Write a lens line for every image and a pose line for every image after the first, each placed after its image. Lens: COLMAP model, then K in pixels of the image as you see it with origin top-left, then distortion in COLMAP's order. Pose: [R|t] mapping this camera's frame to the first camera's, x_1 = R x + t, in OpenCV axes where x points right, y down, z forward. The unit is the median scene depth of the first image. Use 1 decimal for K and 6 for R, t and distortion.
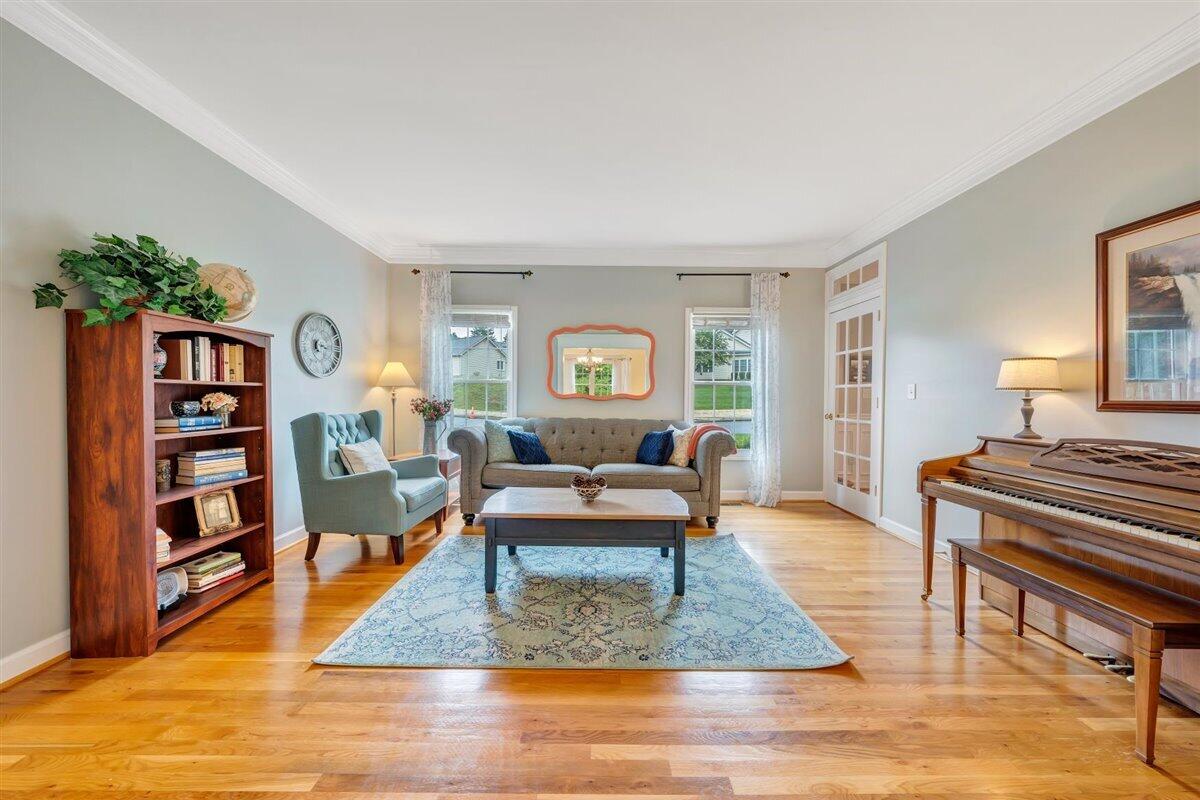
lens RADIAL K [[410.8, 0, 599.3], [0, 410.8, 400.8], [0, 0, 1]] dist [-0.004354, 0.000016]
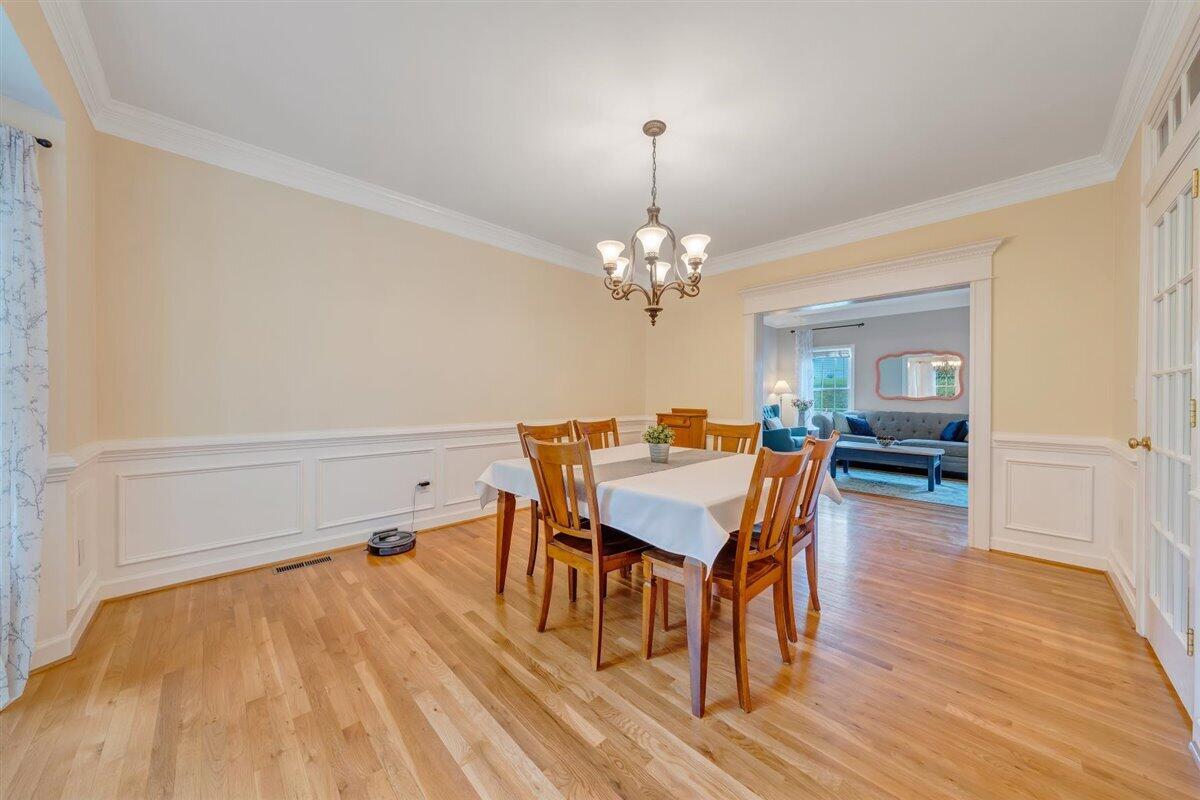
lens RADIAL K [[410.8, 0, 603.6], [0, 410.8, 398.0], [0, 0, 1]] dist [-0.004354, 0.000016]
pose [[0.701298, -0.002315, -0.712865, 0.504918], [-0.008667, 0.999893, -0.011773, 0.031298], [0.712816, 0.014435, 0.701203, -1.656969]]
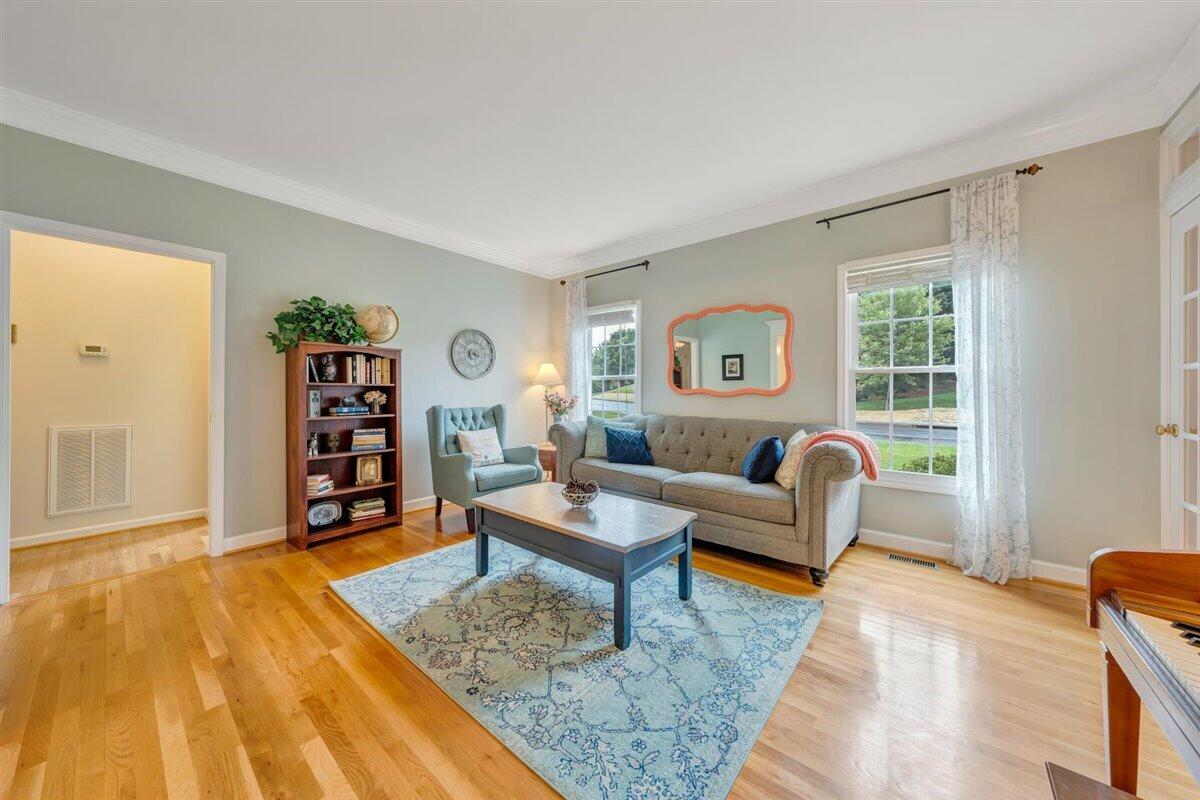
lens RADIAL K [[410.8, 0, 605.9], [0, 410.8, 393.0], [0, 0, 1]] dist [-0.004354, 0.000016]
pose [[0.766595, -0.004886, -0.642112, 0.663288], [-0.002129, 0.999946, -0.010151, 0.001238], [0.642127, 0.009149, 0.766544, 0.380815]]
